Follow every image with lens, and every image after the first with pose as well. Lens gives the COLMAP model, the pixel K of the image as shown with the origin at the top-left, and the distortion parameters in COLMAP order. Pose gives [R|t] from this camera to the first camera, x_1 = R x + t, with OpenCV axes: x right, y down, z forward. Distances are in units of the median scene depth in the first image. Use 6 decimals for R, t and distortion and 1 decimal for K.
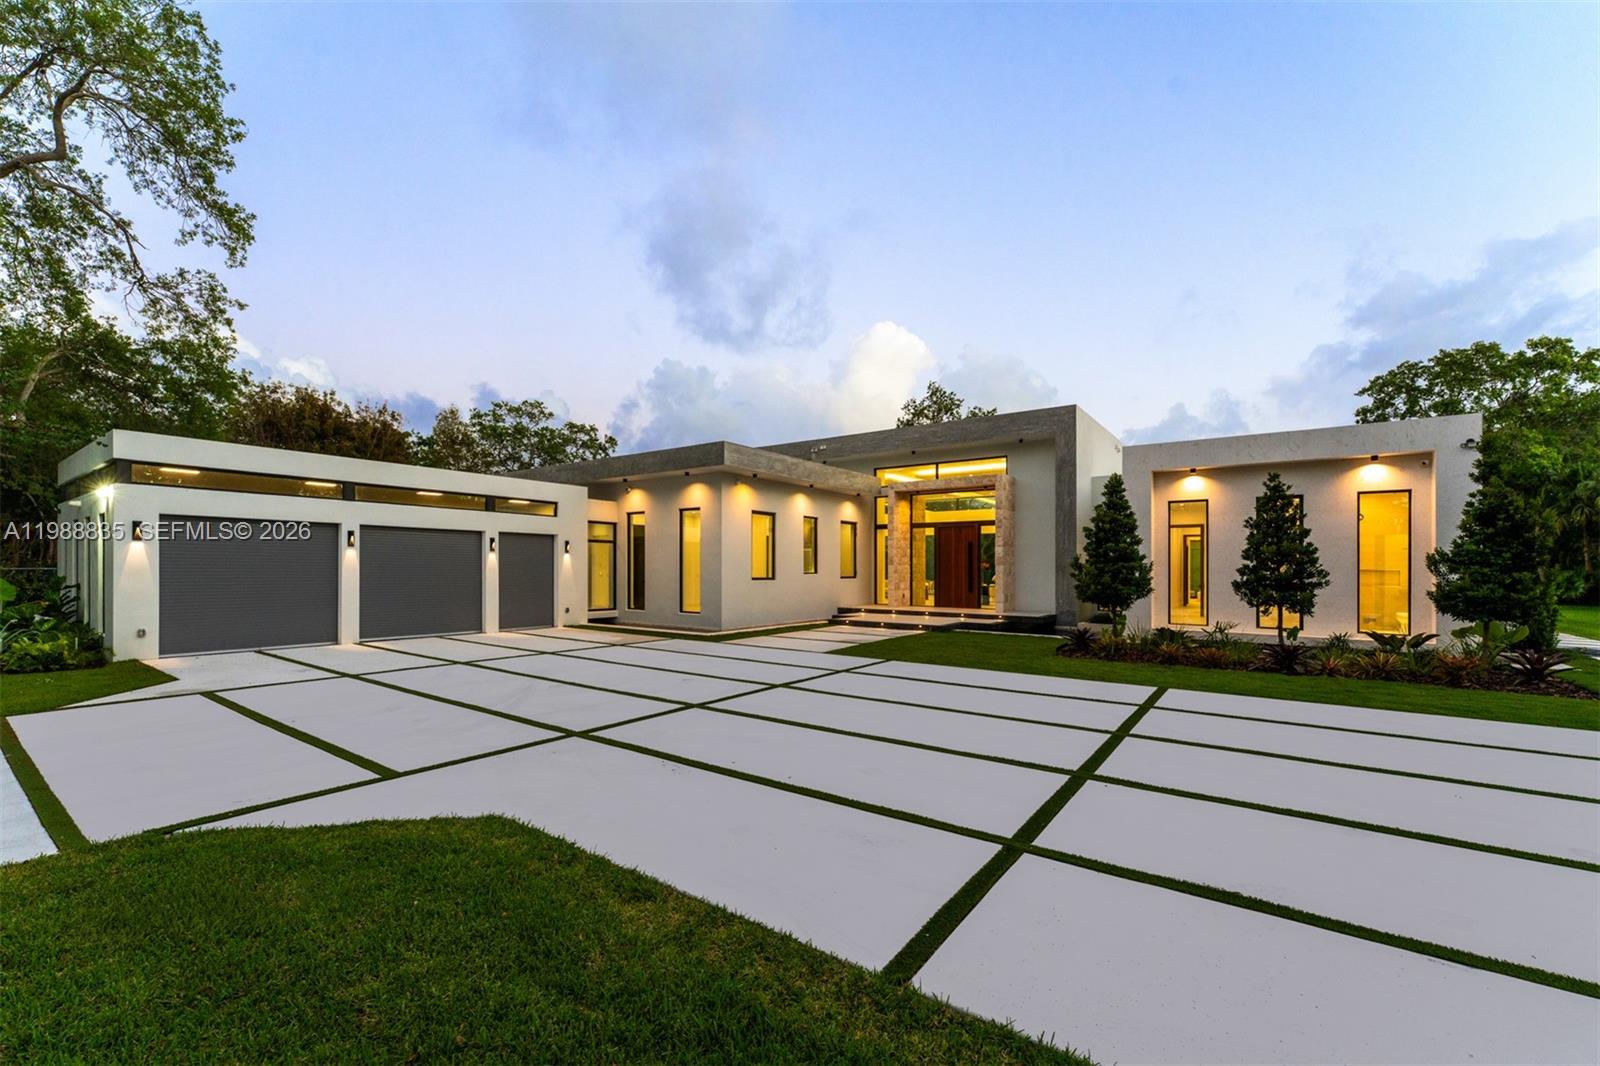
lens RADIAL K [[653.4, 0, 805.9], [0, 653.4, 557.5], [0, 0, 1]] dist [0.001068, 0.000125]
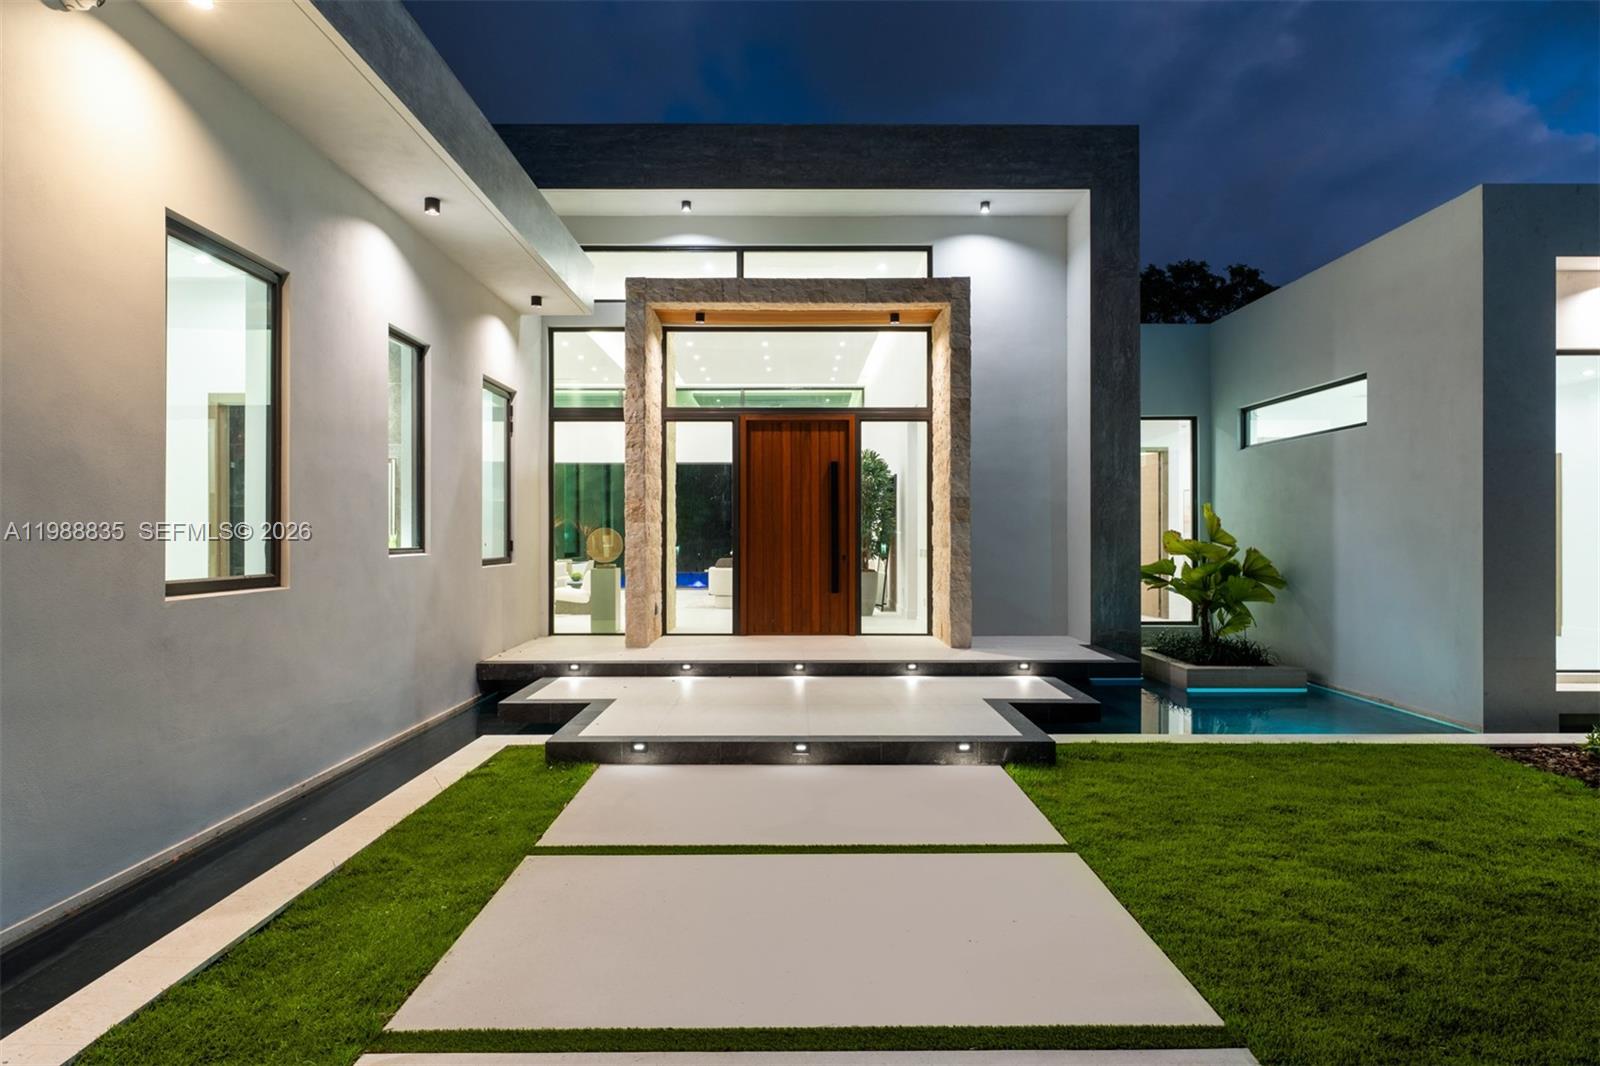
lens RADIAL K [[886.7, 0, 800.0], [0, 886.7, 533.0], [0, 0, 1]] dist [-0.000513, -0.000256]
pose [[0.805878, -0.006256, 0.592049, -0.079084], [-0.001897, 0.999912, 0.013147, 0.011640], [-0.592079, -0.011717, 0.805795, 0.642800]]
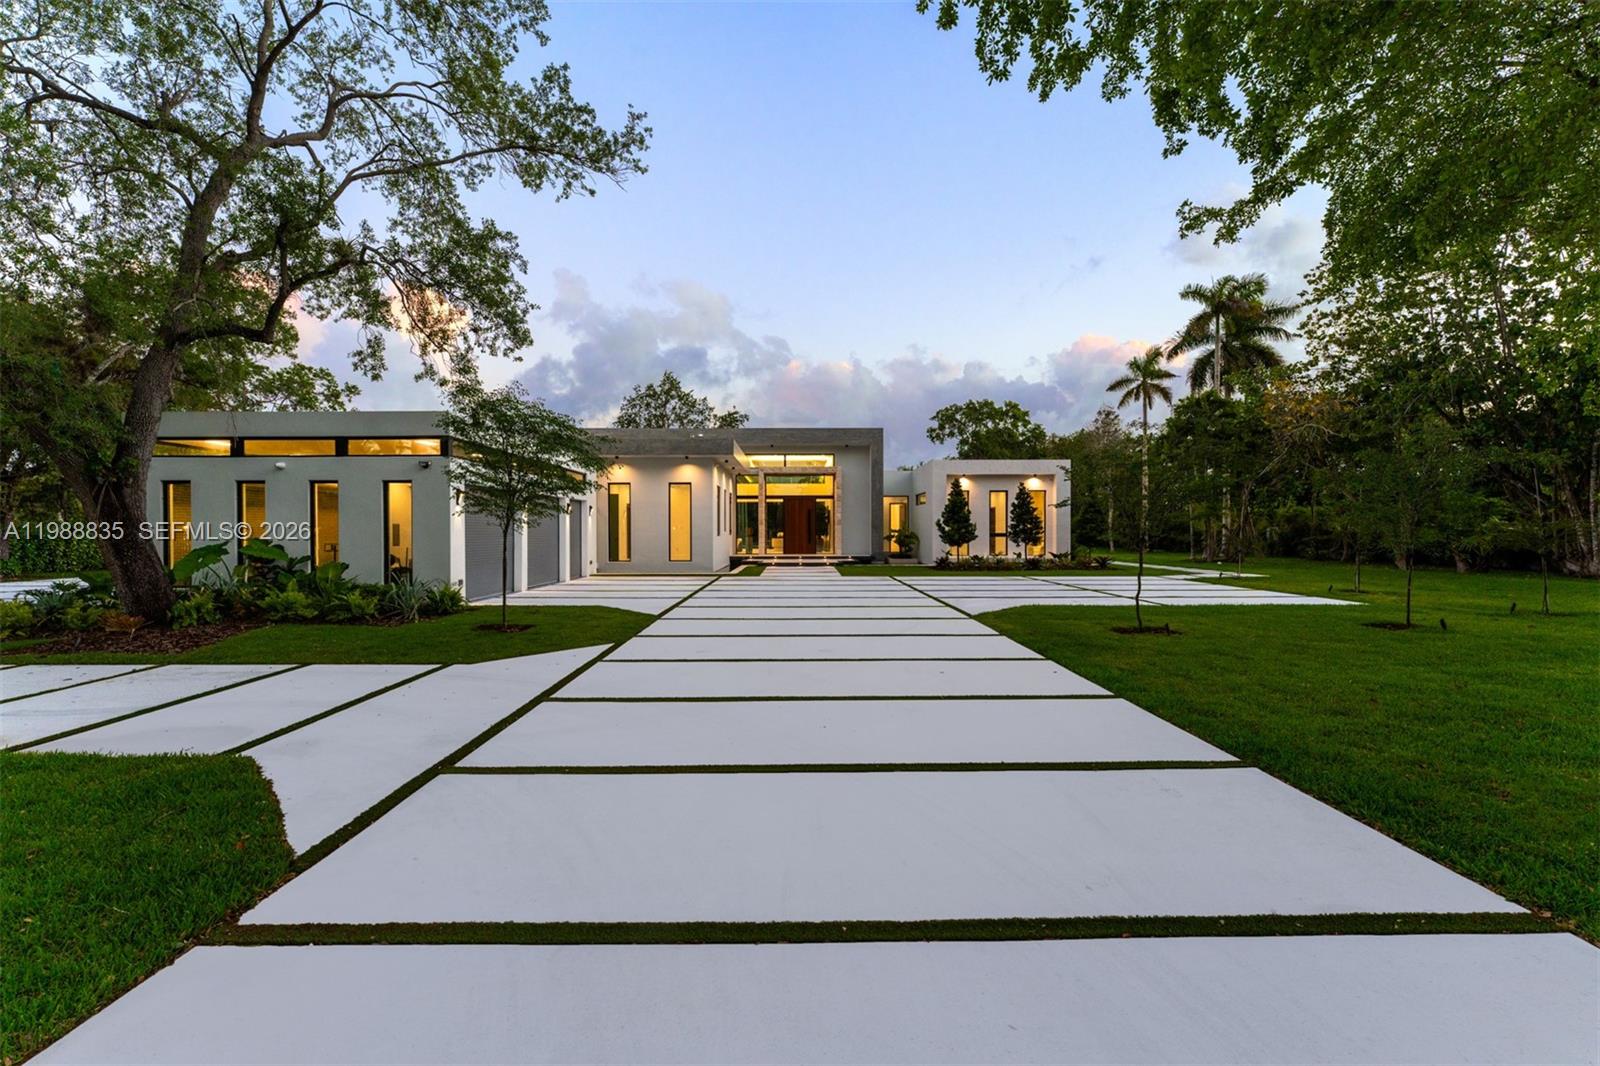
lens RADIAL K [[642.7, 0, 806.3], [0, 642.7, 521.8], [0, 0, 1]] dist [0.000401, -0.000049]
pose [[0.803057, 0.000251, 0.595902, -0.679402], [-0.001798, 0.999996, 0.002001, 0.000658], [-0.595899, -0.002678, 0.803055, -0.185344]]
